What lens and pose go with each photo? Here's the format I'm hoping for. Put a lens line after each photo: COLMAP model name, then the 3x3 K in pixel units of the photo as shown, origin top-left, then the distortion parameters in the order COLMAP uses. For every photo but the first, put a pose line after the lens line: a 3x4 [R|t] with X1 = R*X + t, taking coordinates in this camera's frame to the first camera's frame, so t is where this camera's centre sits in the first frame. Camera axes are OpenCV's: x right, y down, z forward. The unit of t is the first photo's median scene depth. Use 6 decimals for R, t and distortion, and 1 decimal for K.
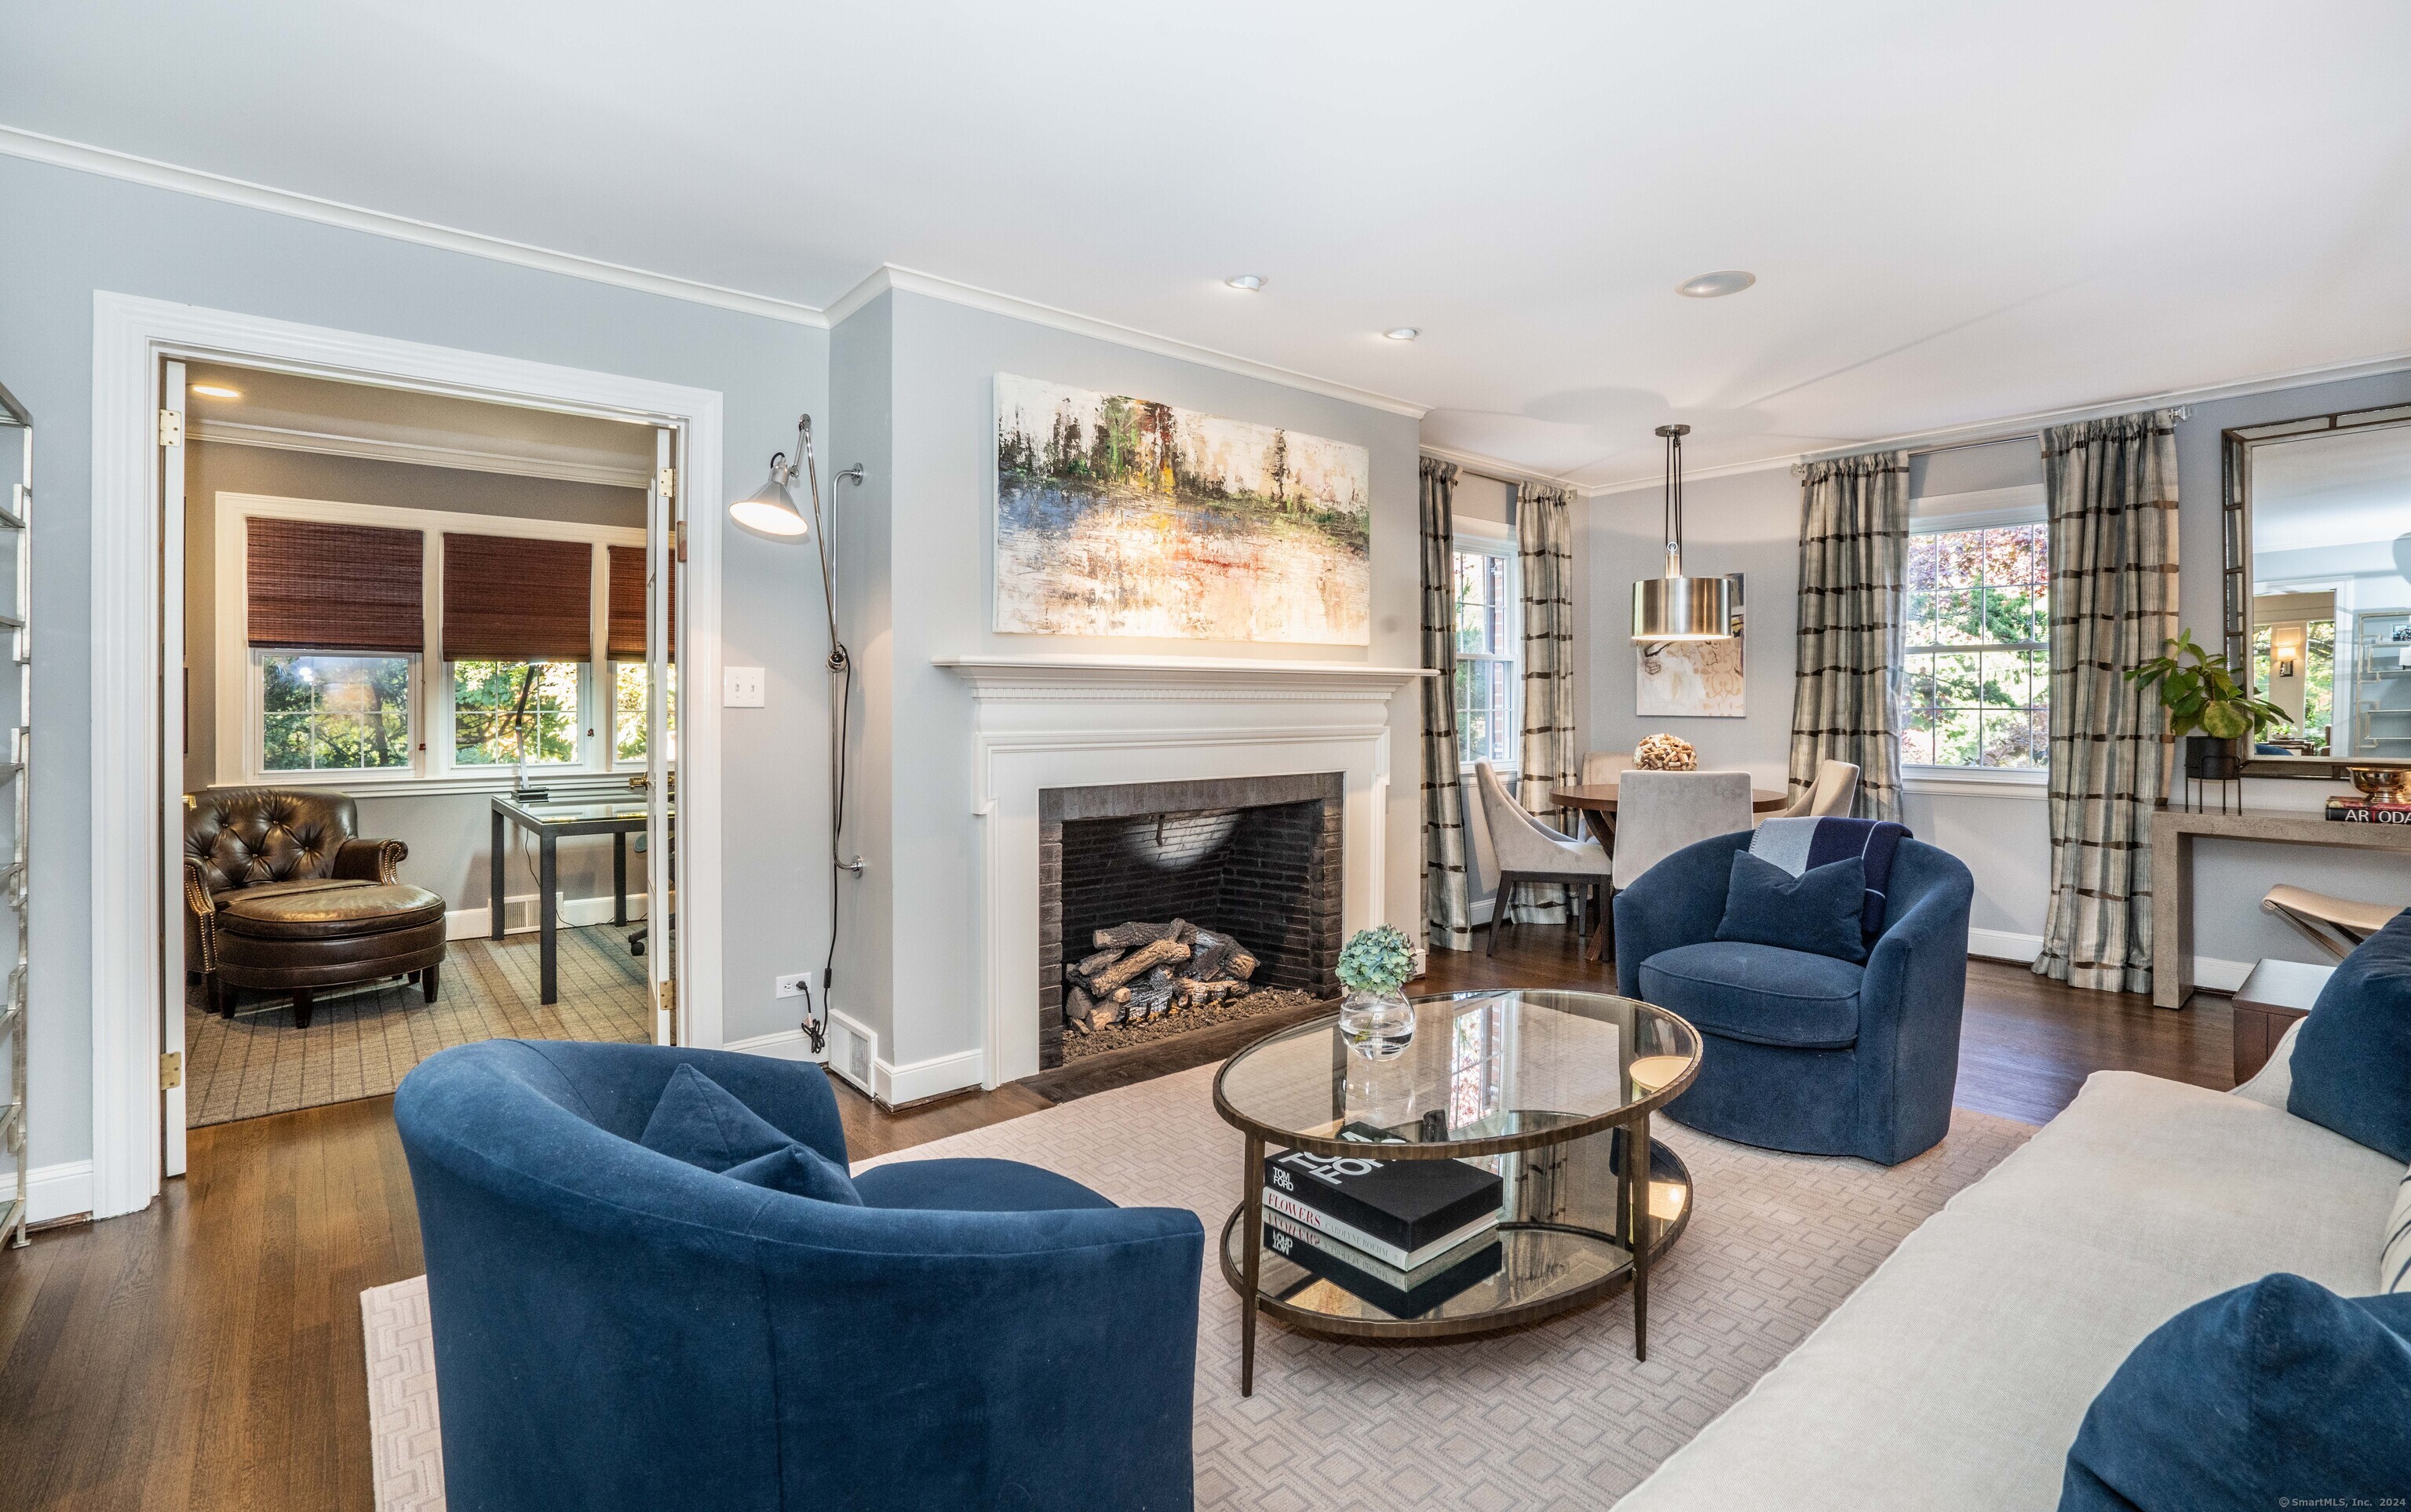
lens RADIAL K [[1113.3, 0, 1191.0], [0, 1113.3, 683.9], [0, 0, 1]] dist [-0.011023, 0.000174]
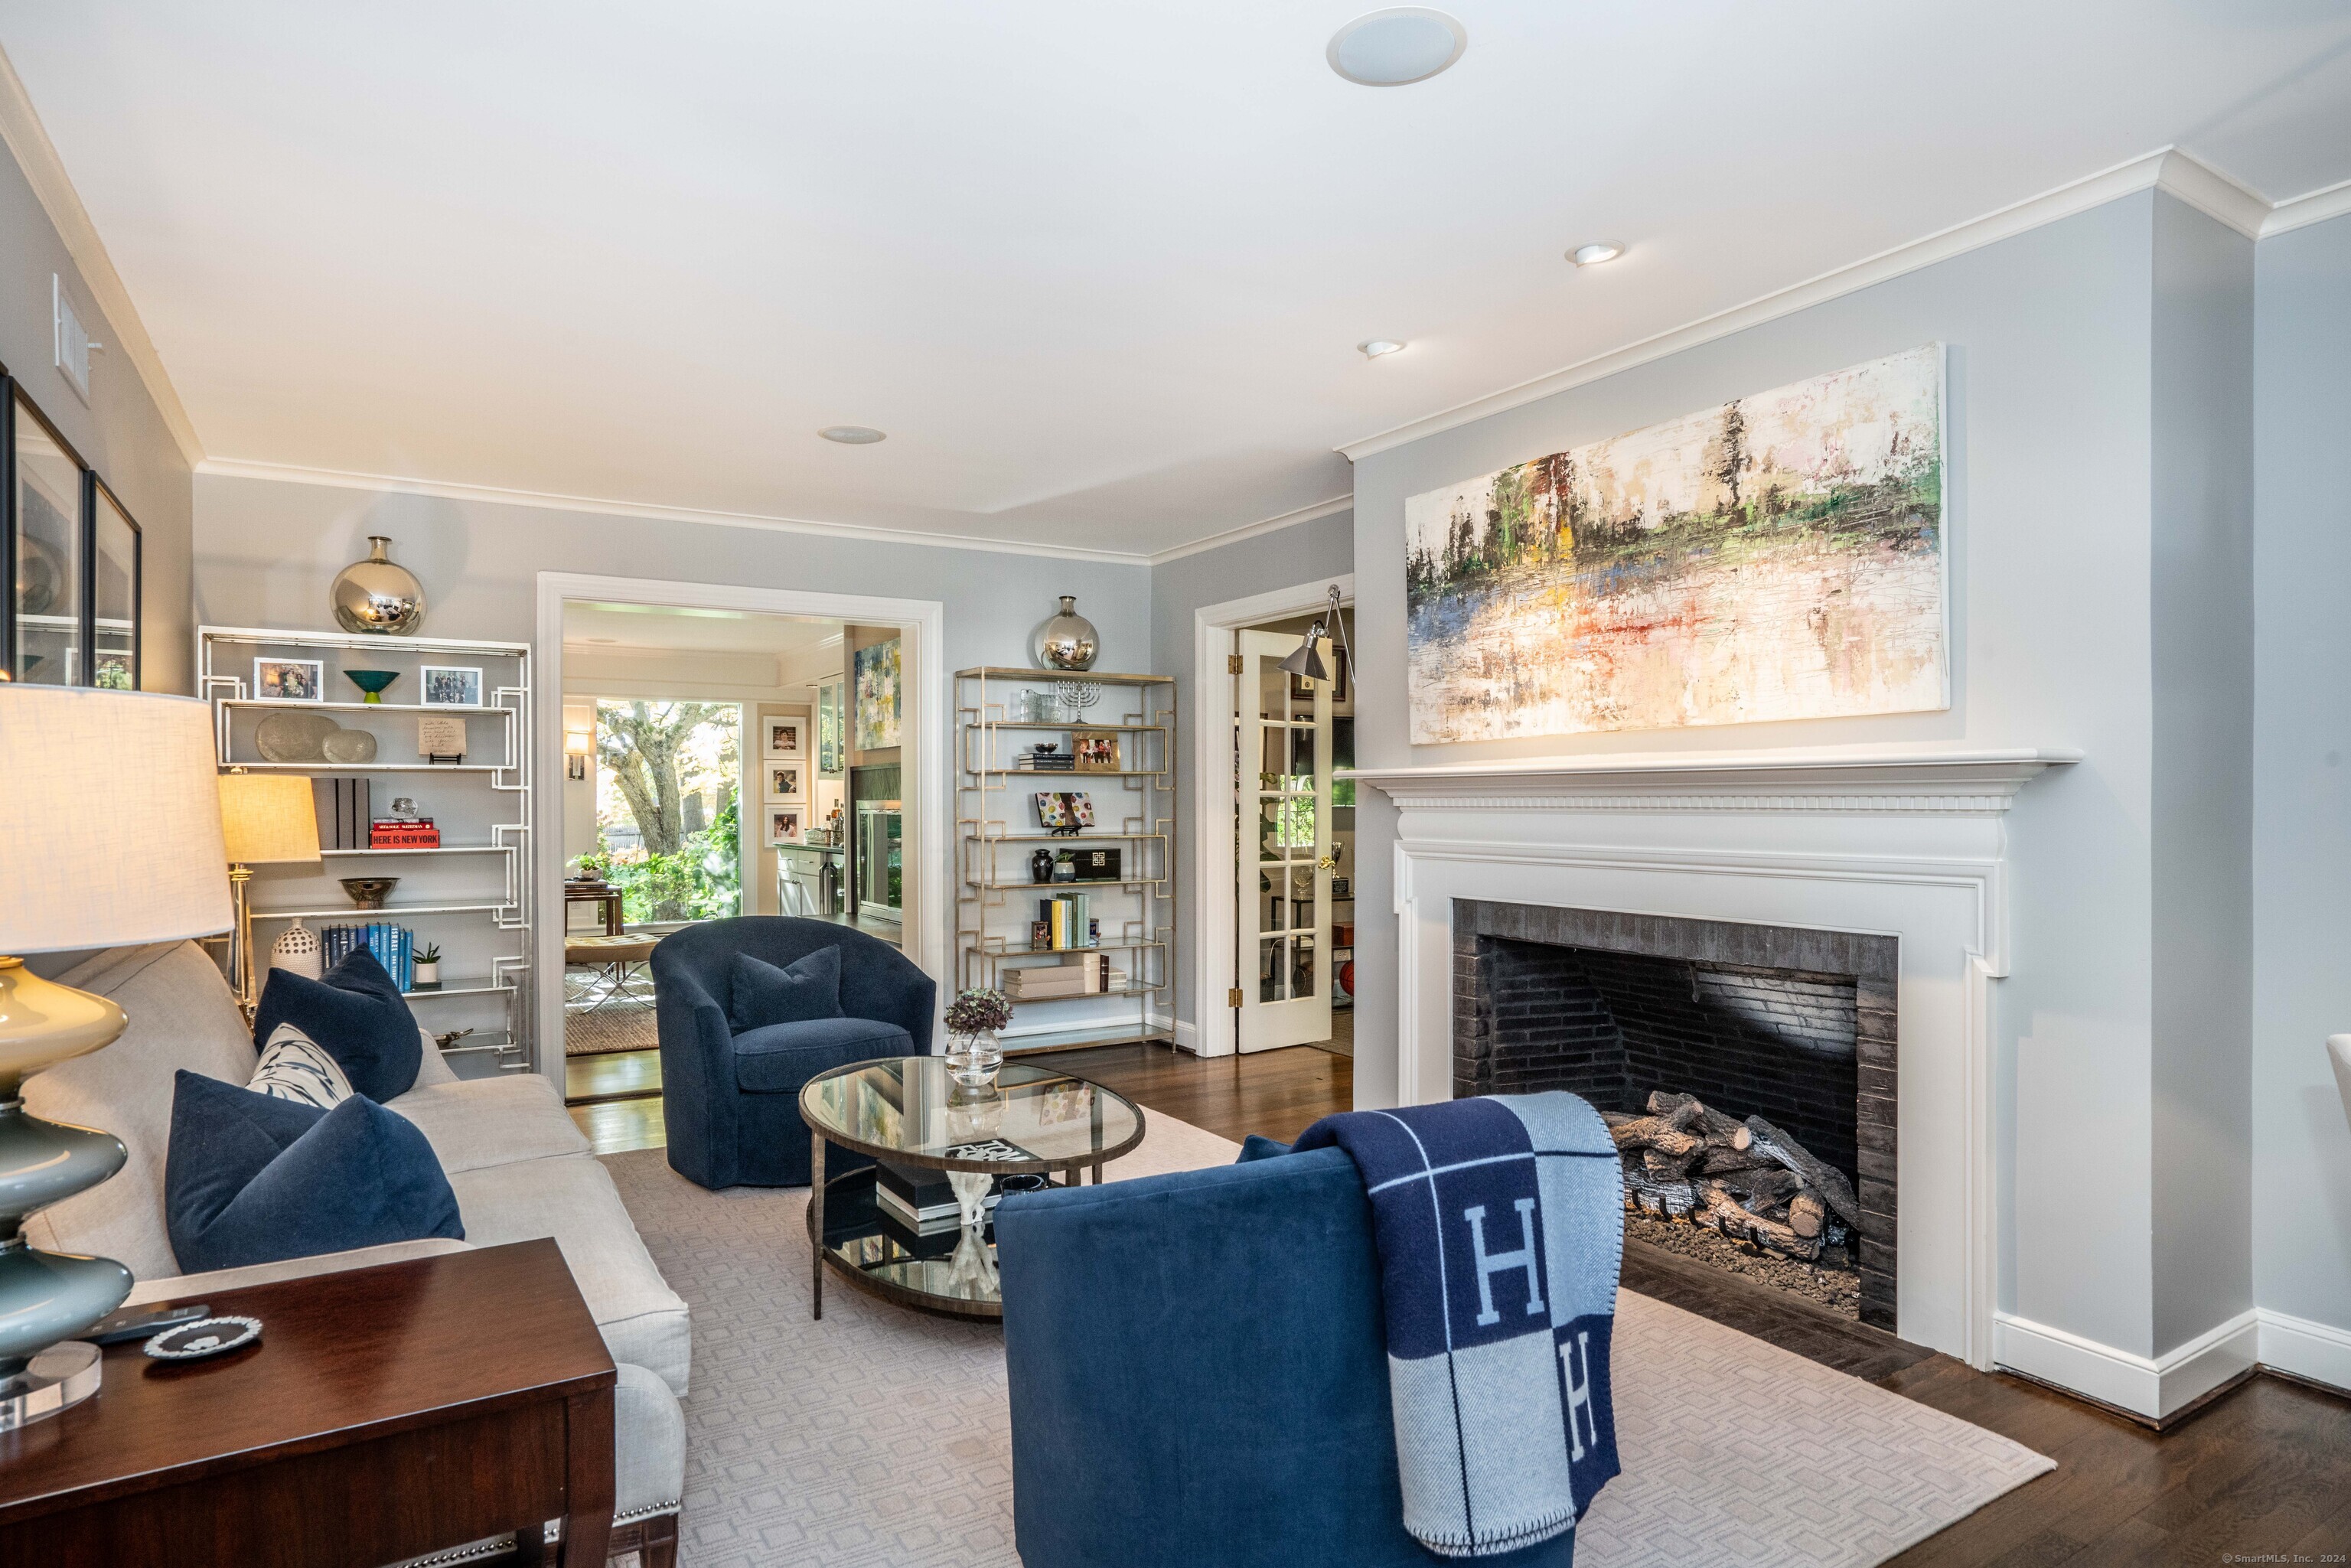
lens RADIAL K [[1294.3, 0, 1176.6], [0, 1294.3, 804.5], [0, 0, 1]] dist [0.000746, 0.005072]
pose [[-0.113302, 0.001624, -0.993559, 0.973641], [0.017552, 0.999846, -0.000367, 0.006224], [0.993406, -0.017481, -0.113313, 0.827932]]
